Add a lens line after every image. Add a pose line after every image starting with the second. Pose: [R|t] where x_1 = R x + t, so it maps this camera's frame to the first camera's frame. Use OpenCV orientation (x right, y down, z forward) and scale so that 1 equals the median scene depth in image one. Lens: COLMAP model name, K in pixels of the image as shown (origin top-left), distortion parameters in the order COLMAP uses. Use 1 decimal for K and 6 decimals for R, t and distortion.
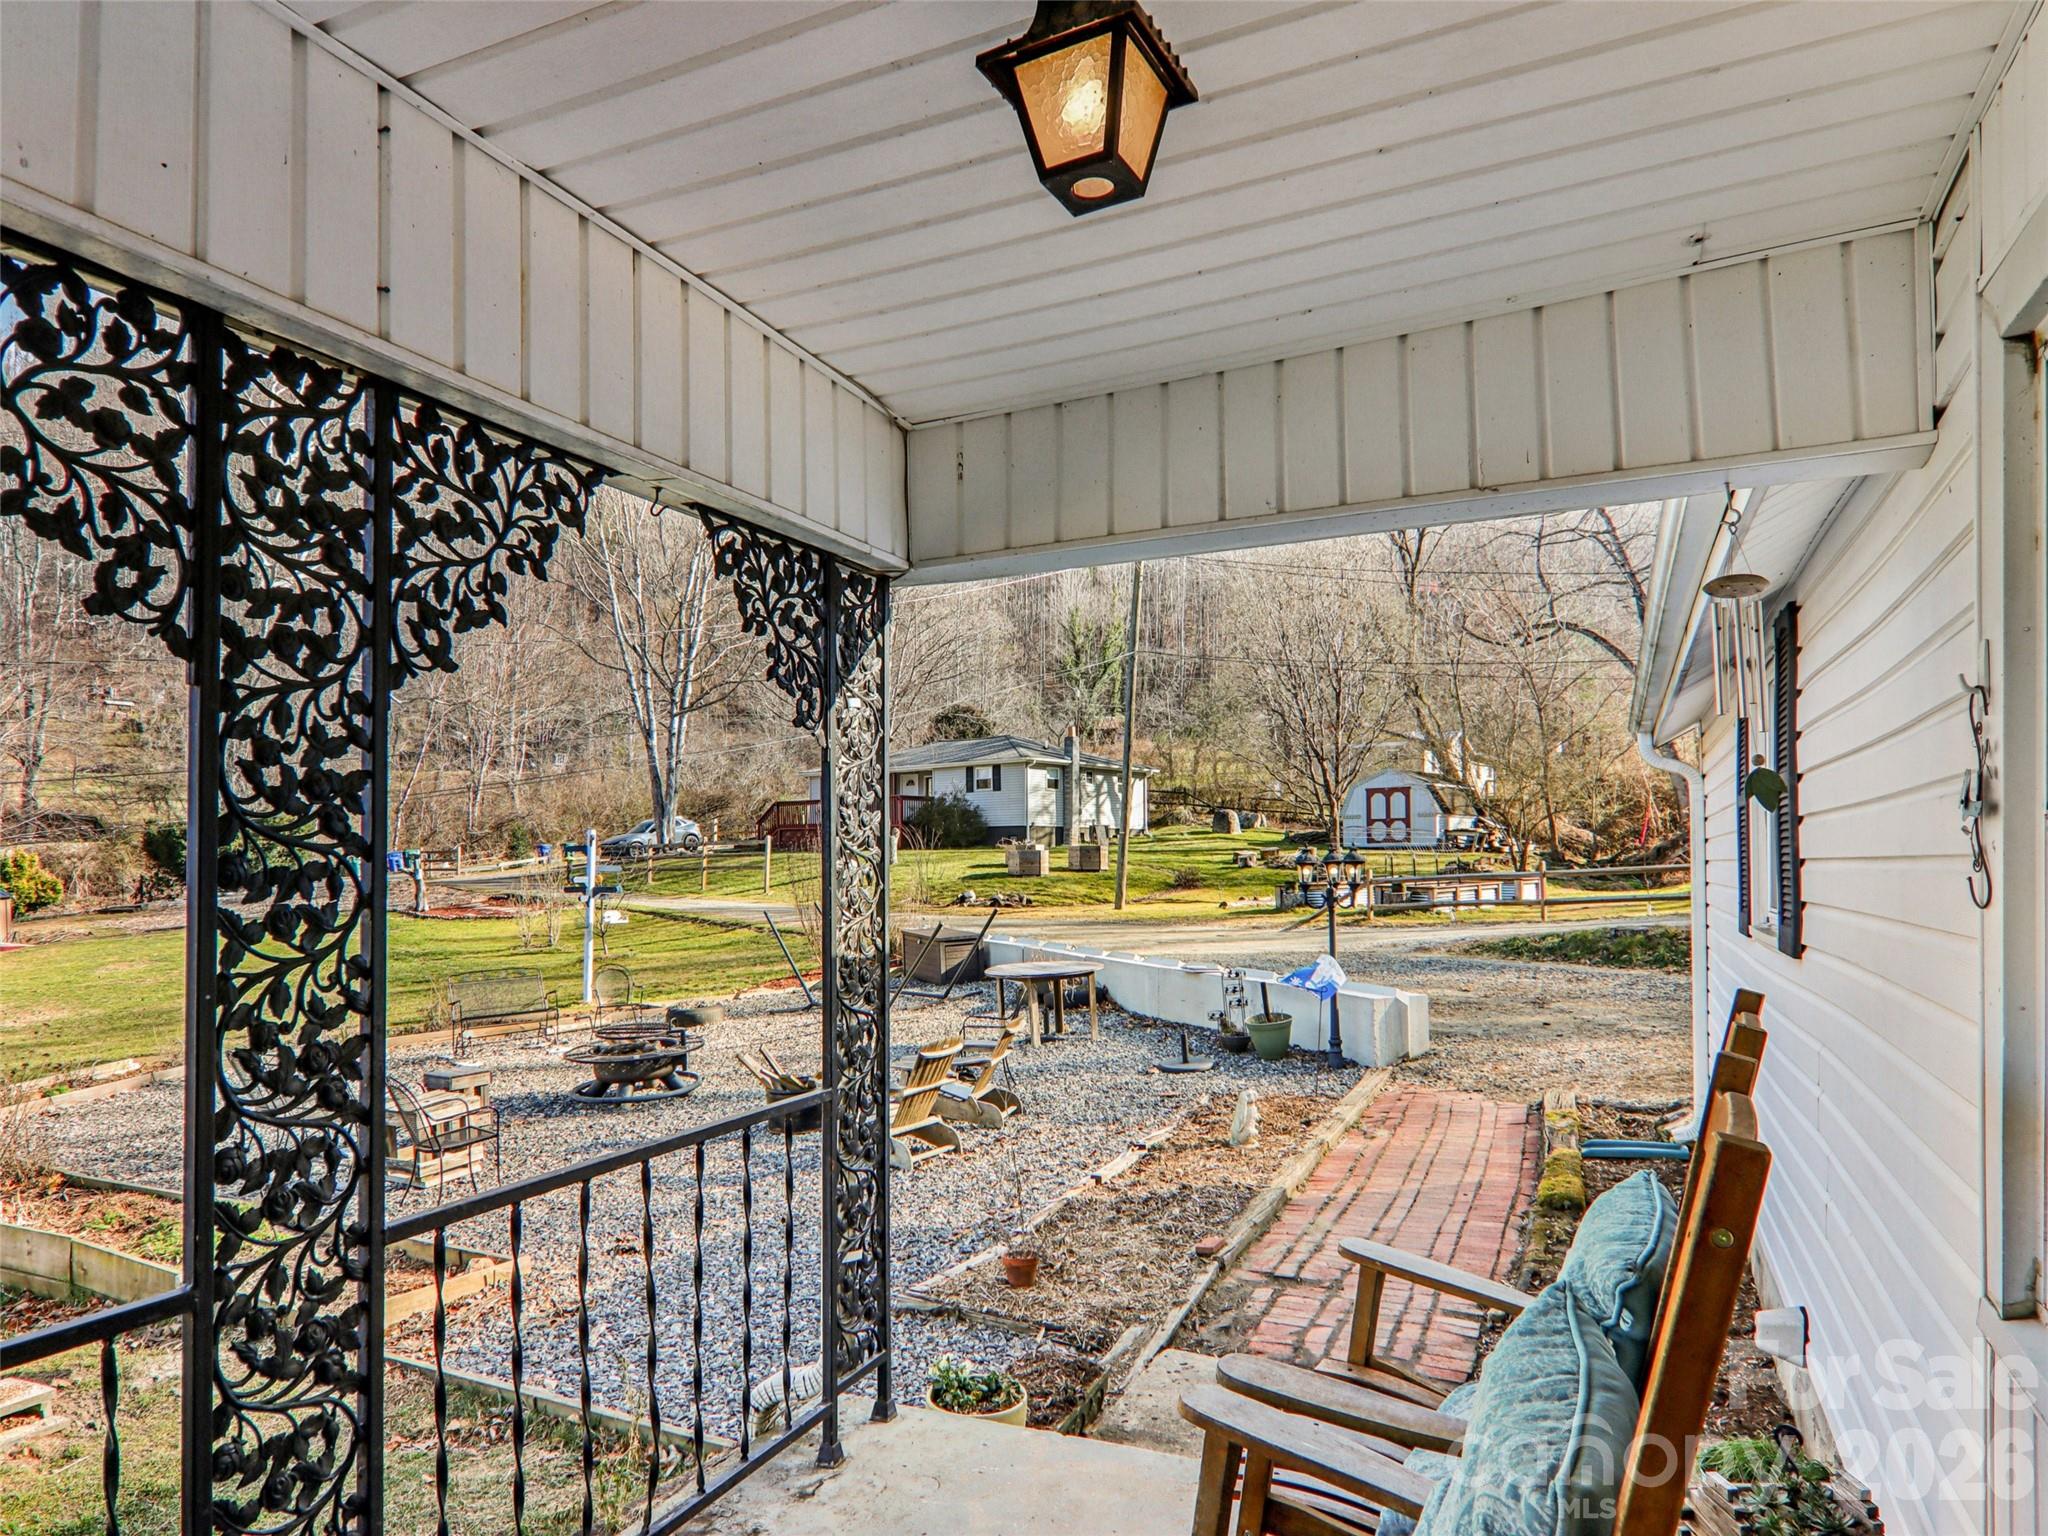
lens RADIAL K [[1282.8, 0, 1017.7], [0, 1282.8, 853.3], [0, 0, 1]] dist [0.028050, -0.037462]
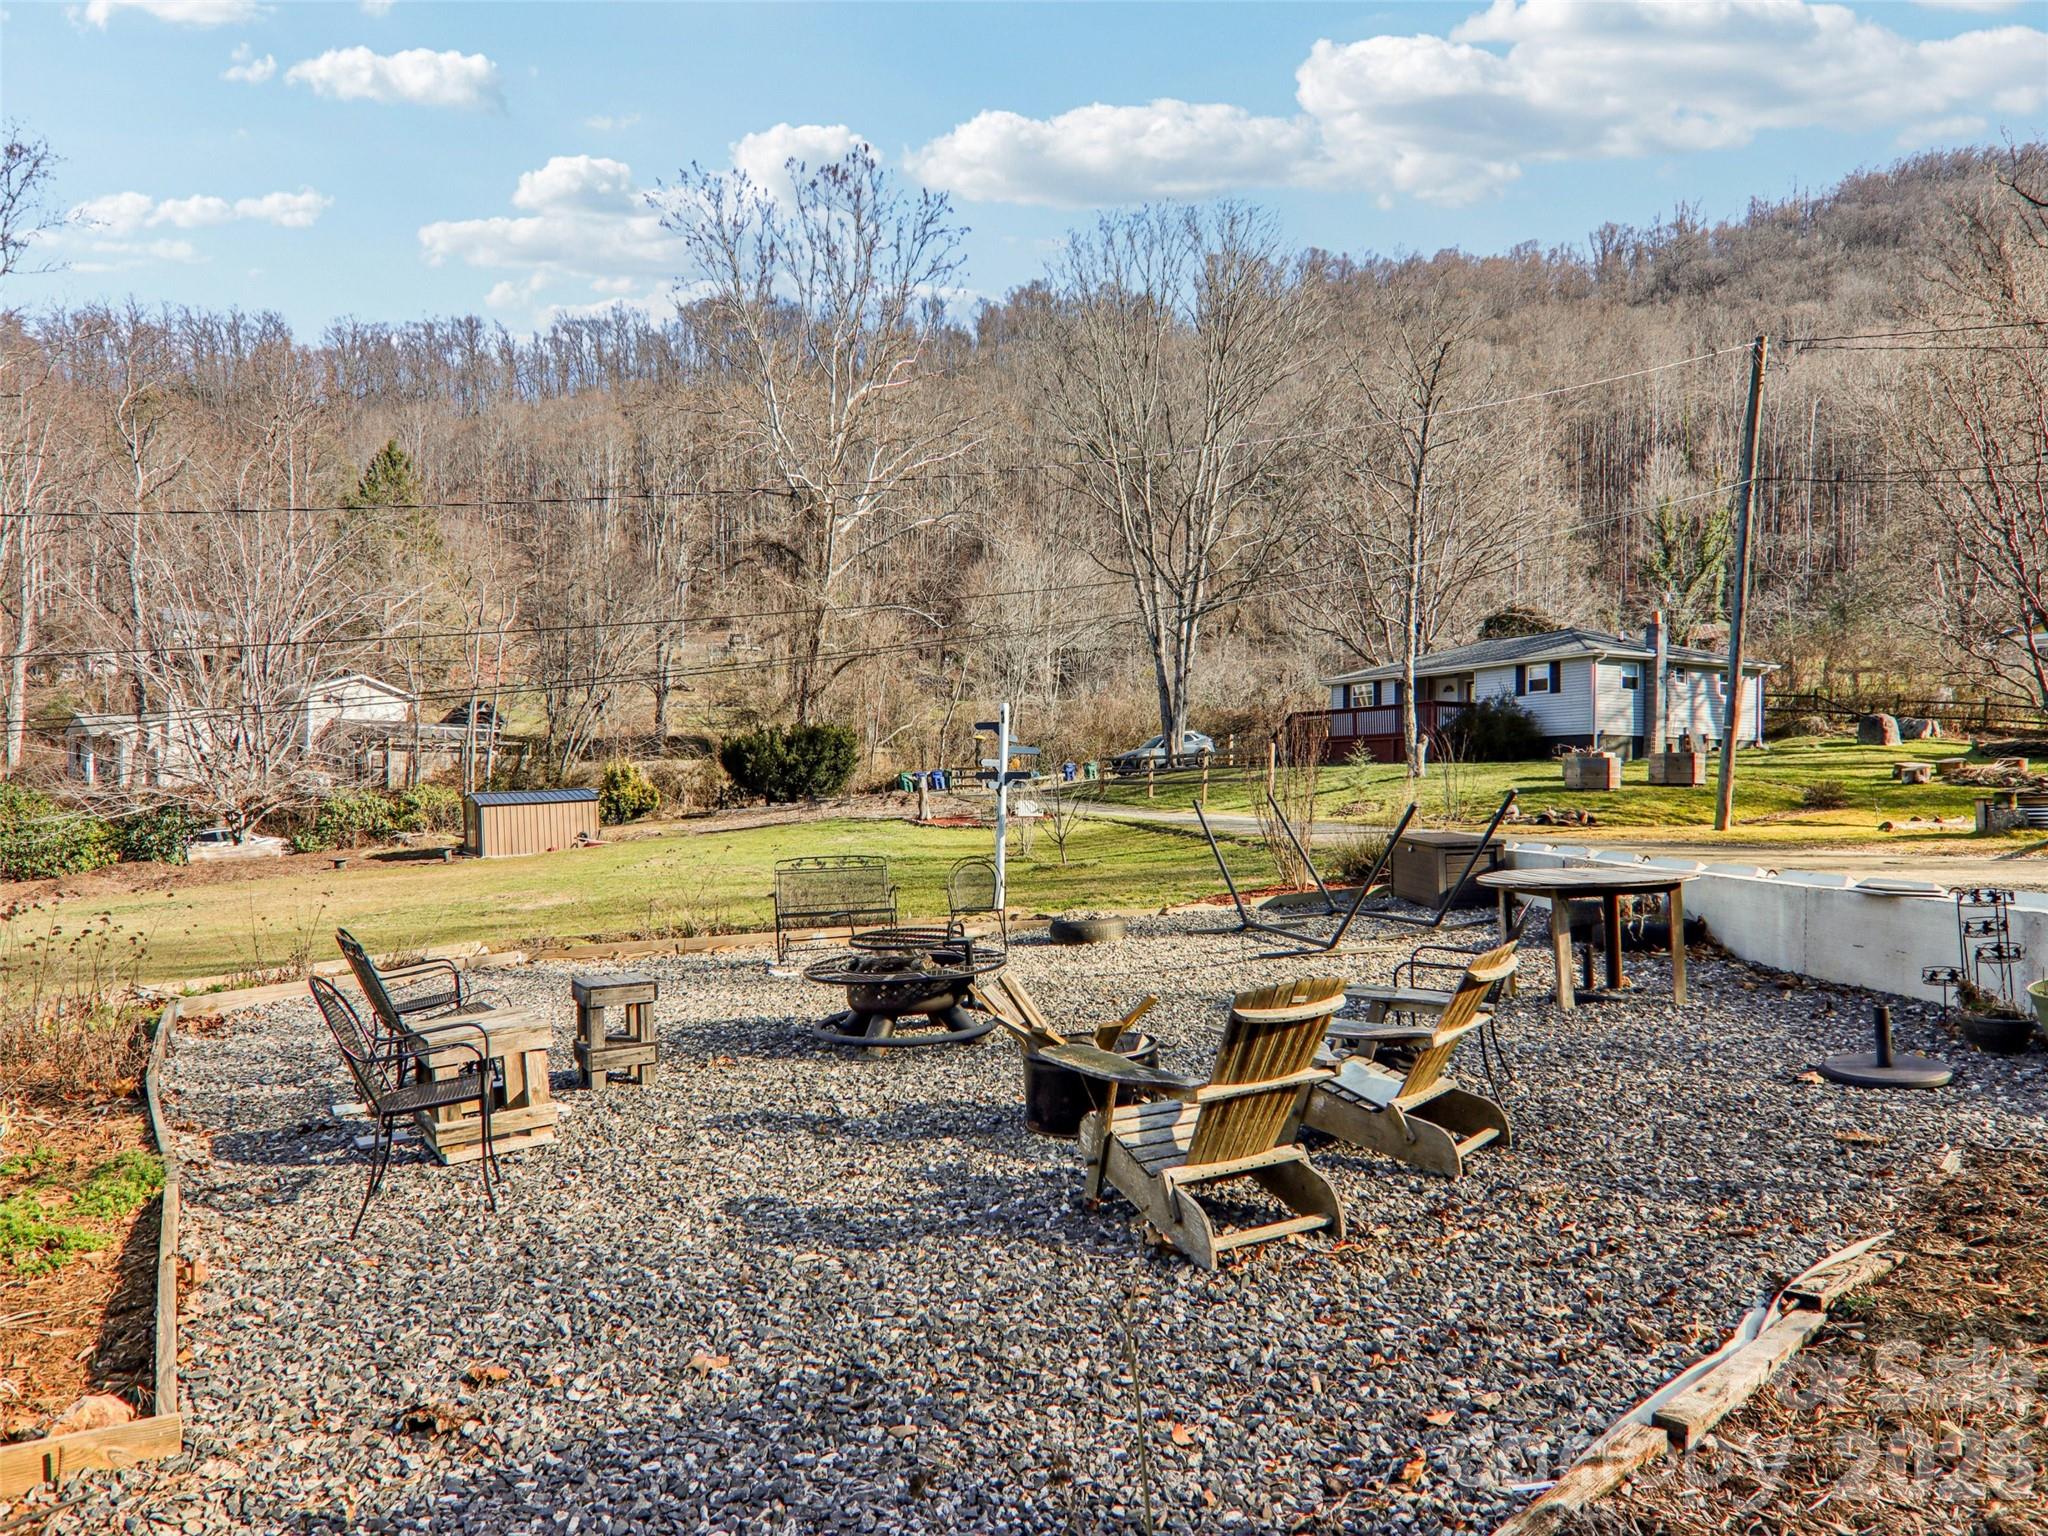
lens RADIAL K [[1306.3, 0, 1000.9], [0, 1306.3, 799.0], [0, 0, 1]] dist [0.004919, -0.022997]
pose [[0.911582, 0.013503, -0.410896, 0.006370], [-0.008473, 0.999865, 0.014061, 0.013933], [0.411030, -0.009336, 0.911574, 0.100689]]
